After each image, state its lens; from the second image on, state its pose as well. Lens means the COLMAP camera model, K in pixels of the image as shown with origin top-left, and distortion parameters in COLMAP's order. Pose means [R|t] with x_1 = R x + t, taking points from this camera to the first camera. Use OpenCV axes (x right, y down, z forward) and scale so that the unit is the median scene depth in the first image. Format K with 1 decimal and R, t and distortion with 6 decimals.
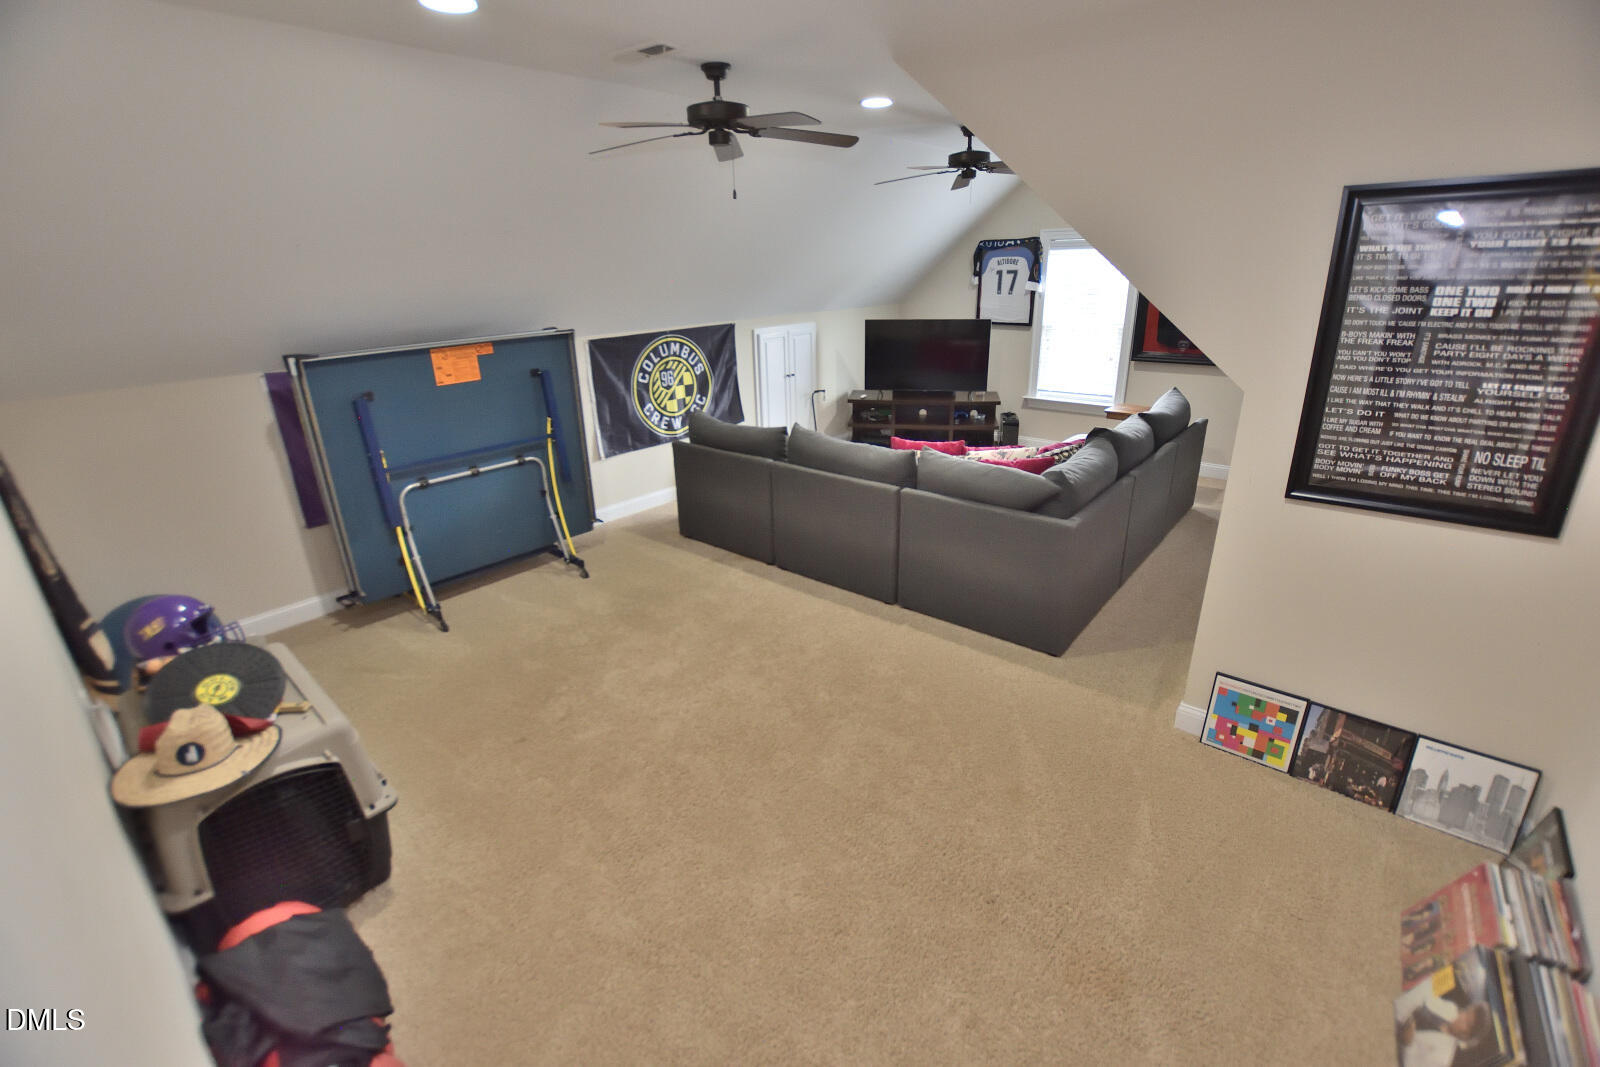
lens RADIAL K [[704.9, 0, 800.0], [0, 704.9, 533.5], [0, 0, 1]] dist [-0.030403, 0.002855]
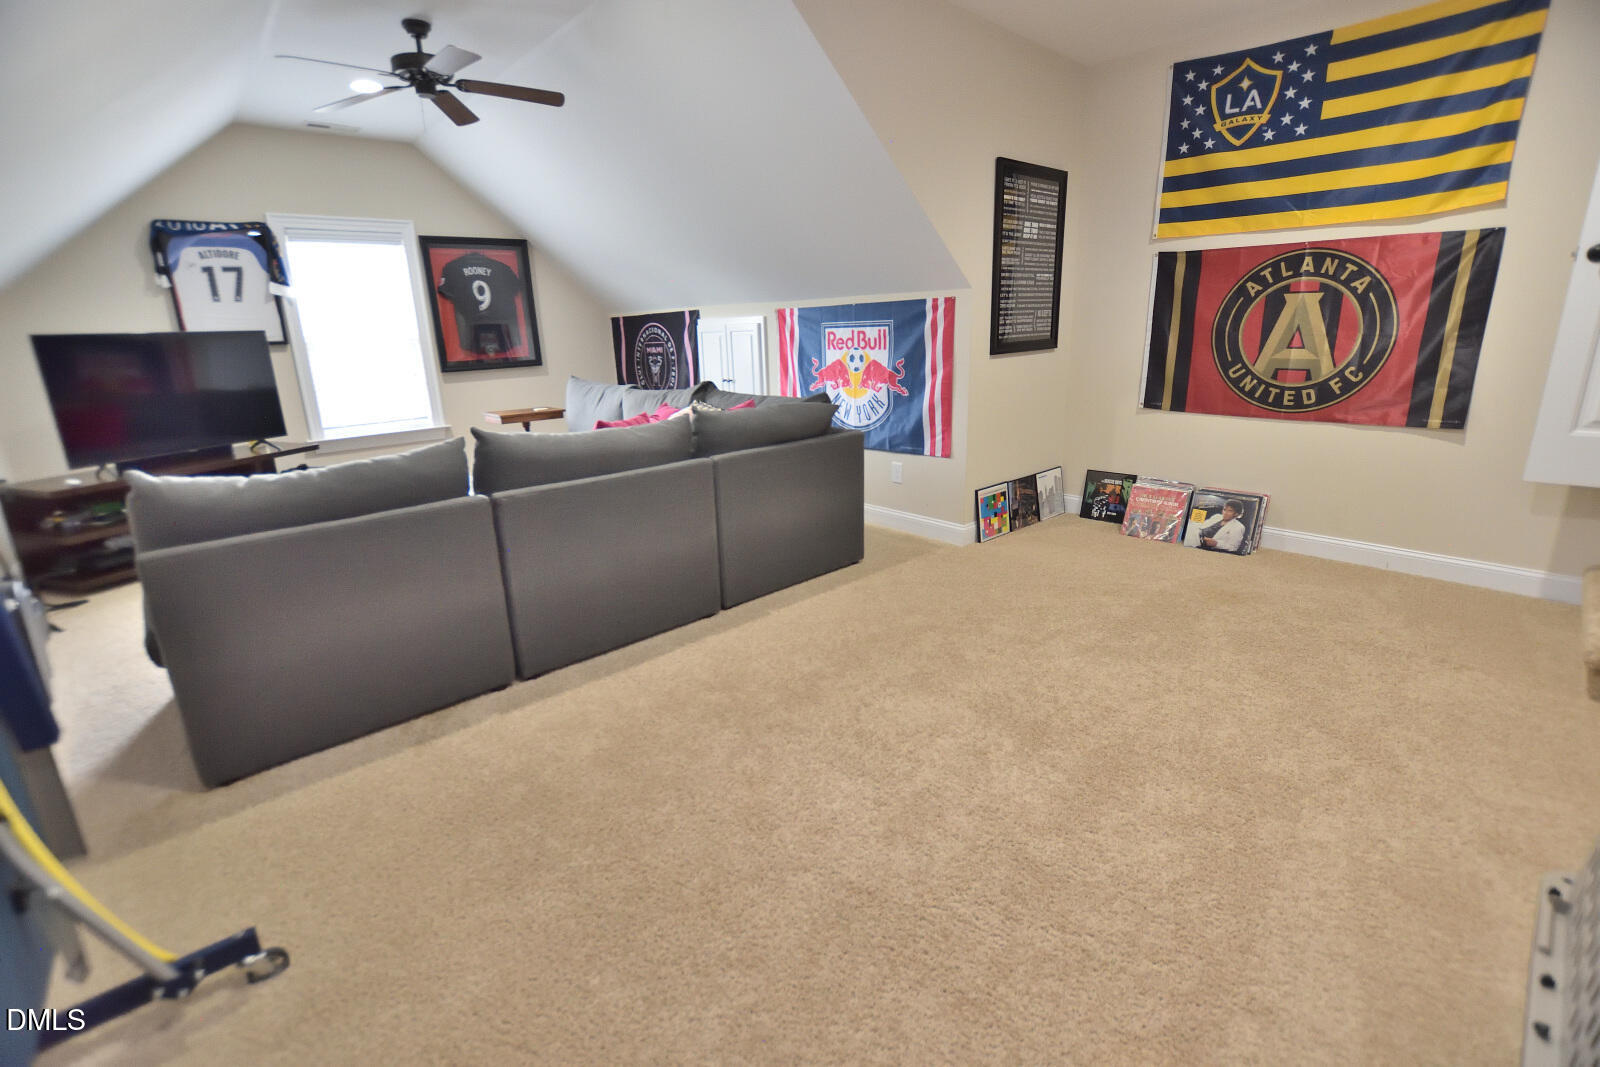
lens RADIAL K [[704.9, 0, 800.0], [0, 704.9, 533.5], [0, 0, 1]] dist [-0.030403, 0.002855]
pose [[0.113777, -0.256688, 0.959774, -0.880478], [0.378486, 0.904398, 0.197010, -0.147790], [-0.918587, 0.340846, 0.200052, 1.090430]]
